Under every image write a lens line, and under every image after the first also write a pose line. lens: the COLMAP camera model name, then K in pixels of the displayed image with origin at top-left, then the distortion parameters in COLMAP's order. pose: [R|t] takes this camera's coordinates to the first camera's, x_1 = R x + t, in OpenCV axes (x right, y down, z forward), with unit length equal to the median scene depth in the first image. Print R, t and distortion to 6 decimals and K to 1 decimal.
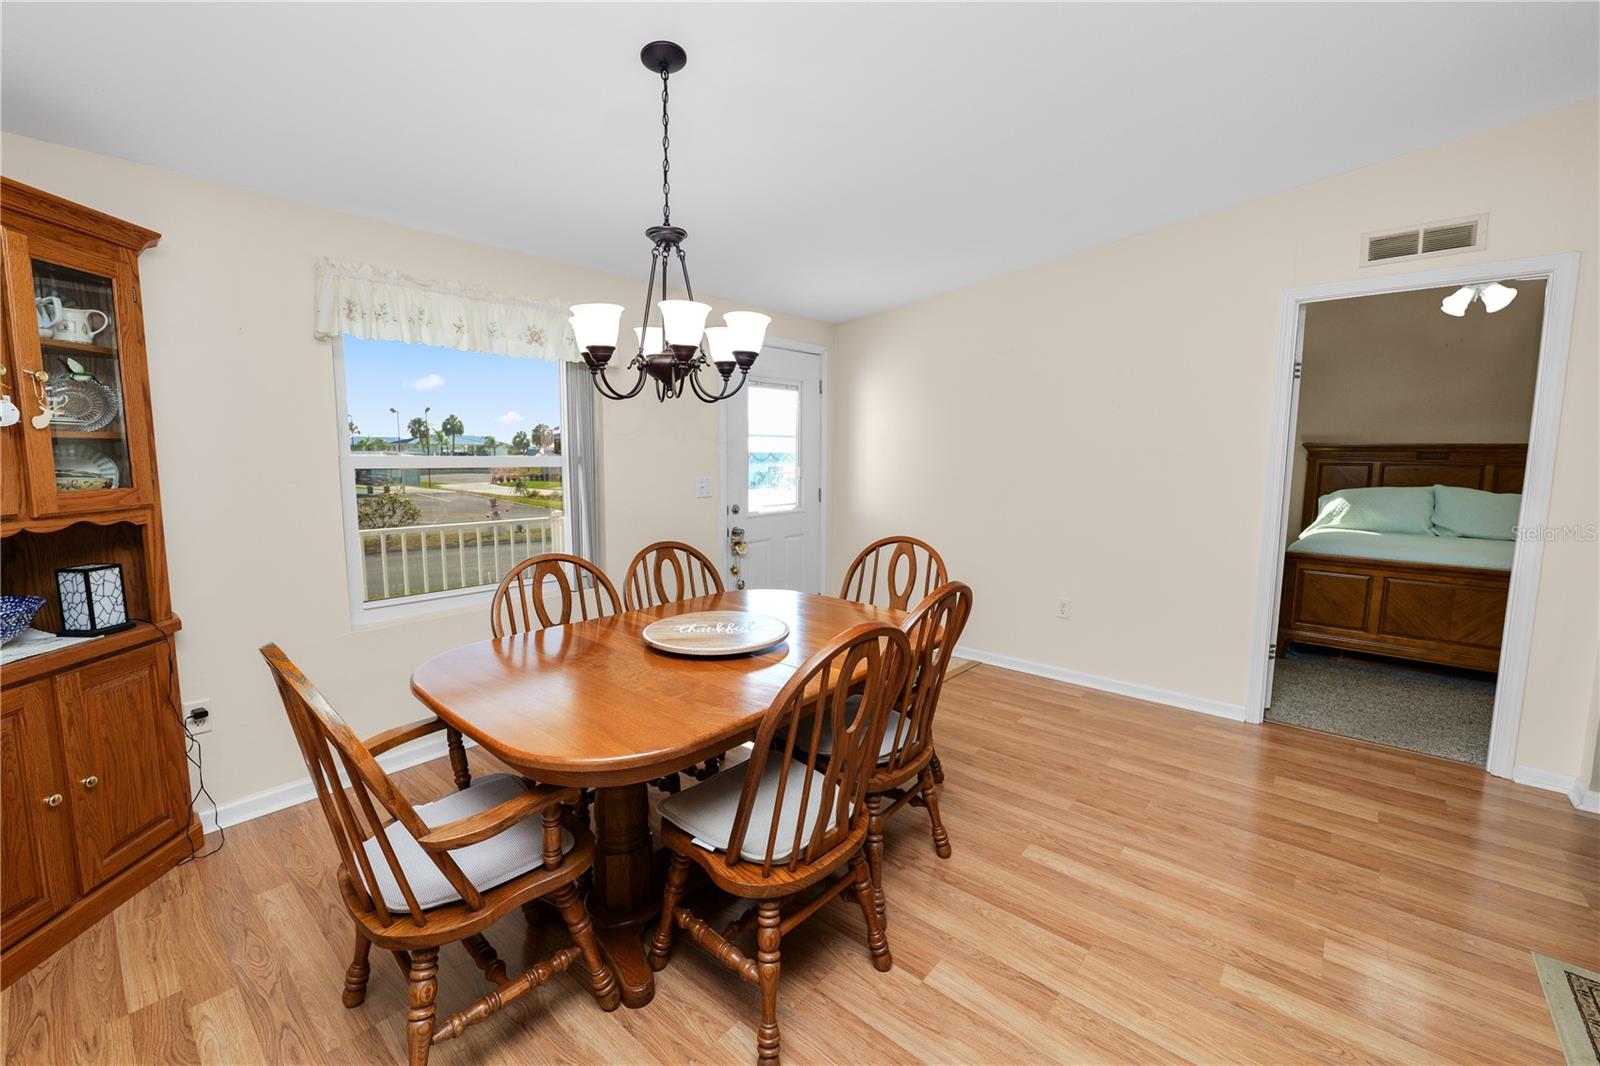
lens RADIAL K [[650.9, 0, 799.1], [0, 650.9, 528.9], [0, 0, 1]] dist [-0.010641, 0.000515]
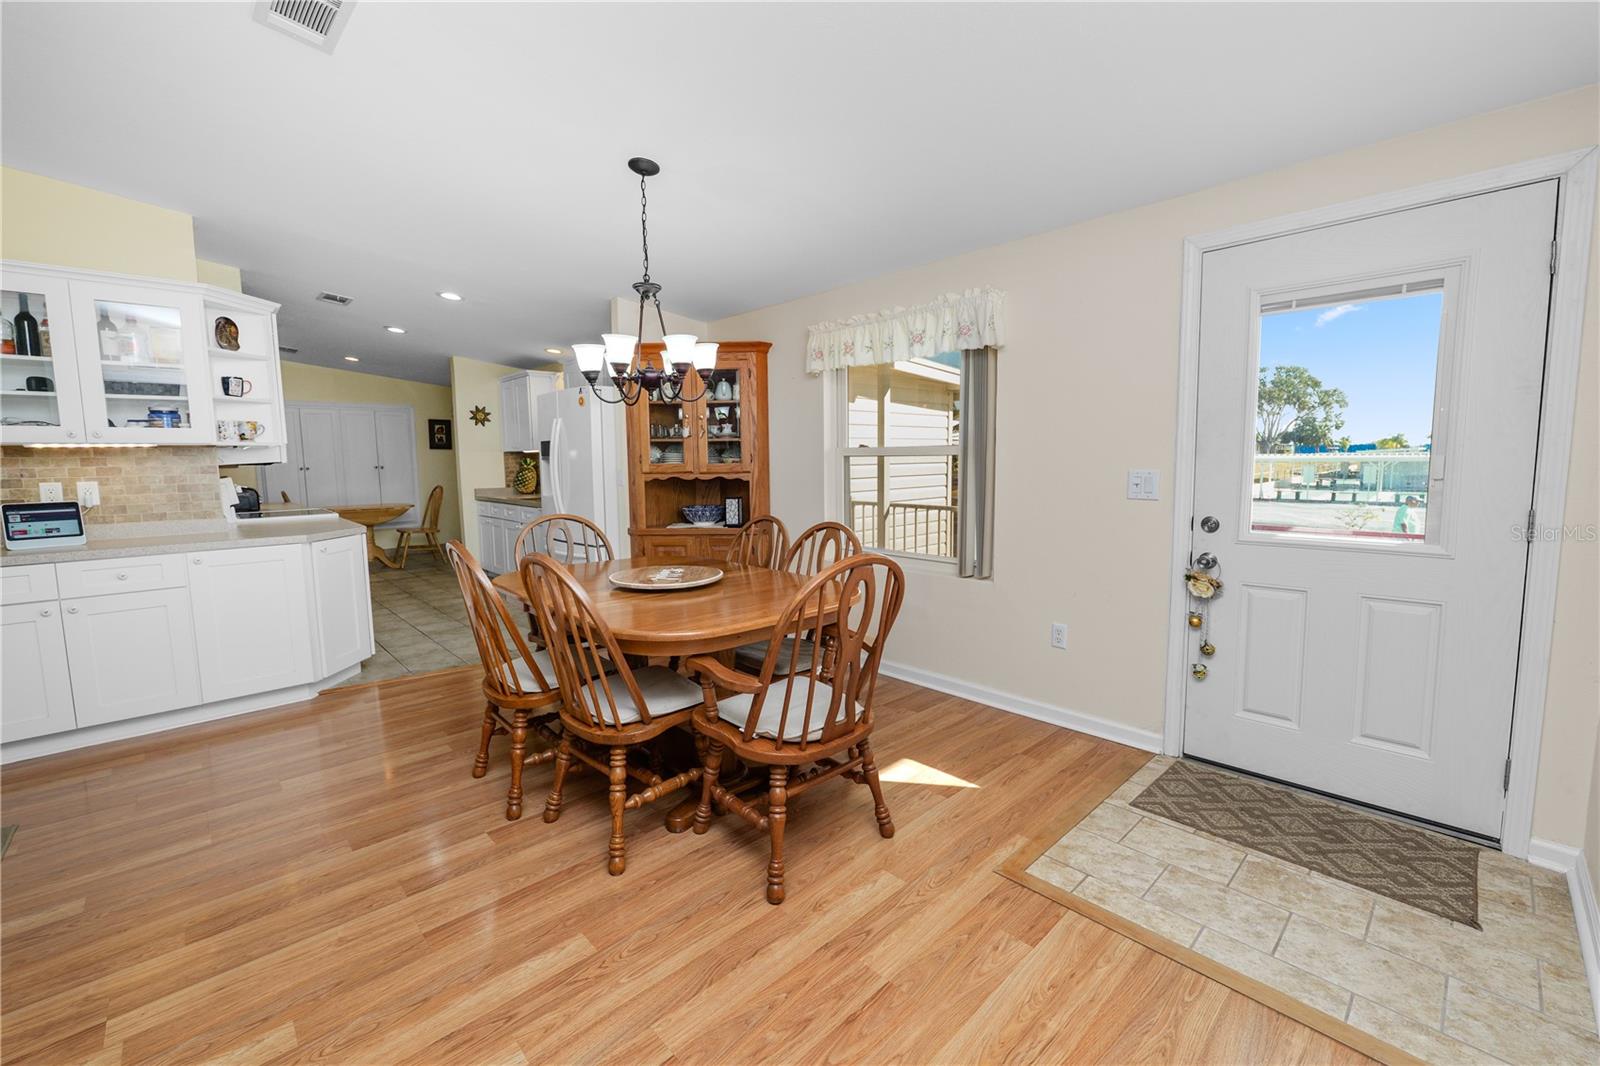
lens RADIAL K [[650.9, 0, 799.1], [0, 650.9, 528.9], [0, 0, 1]] dist [-0.010641, 0.000515]
pose [[-0.102980, 0.100603, -0.989583, 1.149712], [-0.106008, 0.988096, 0.111484, -0.110588], [0.989018, 0.116384, -0.091089, 1.403307]]
